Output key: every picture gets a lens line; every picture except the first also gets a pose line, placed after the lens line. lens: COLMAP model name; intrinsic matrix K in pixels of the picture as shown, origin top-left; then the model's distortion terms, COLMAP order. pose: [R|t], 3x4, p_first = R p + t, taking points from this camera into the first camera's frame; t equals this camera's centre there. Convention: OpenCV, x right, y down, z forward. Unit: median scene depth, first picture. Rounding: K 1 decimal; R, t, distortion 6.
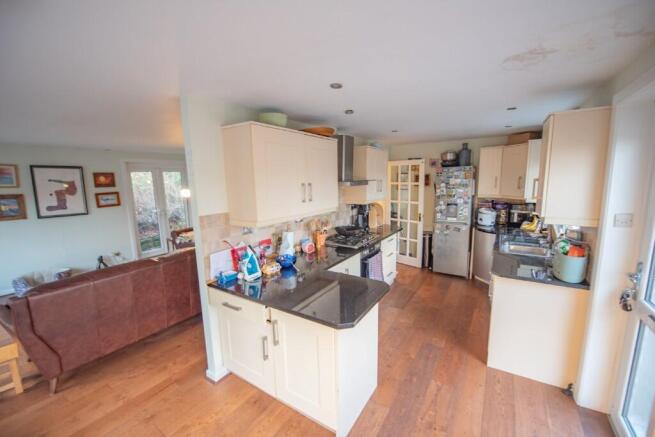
lens RADIAL K [[272.0, 0, 327.5], [0, 272.0, 218.5], [0, 0, 1]] dist [-0.000026, -0.007226]
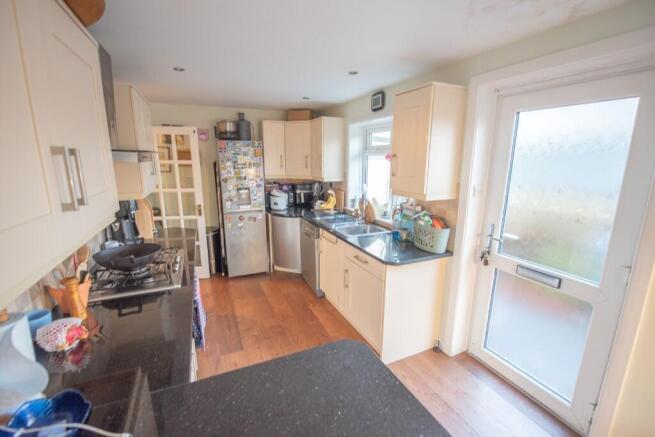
lens RADIAL K [[286.3, 0, 327.5], [0, 286.3, 218.5], [0, 0, 1]] dist [-0.000599, -0.000095]
pose [[0.536276, -0.154056, 0.829865, -0.119089], [0.108957, 0.987611, 0.112930, -0.034055], [-0.836981, 0.029858, 0.546417, 0.344010]]
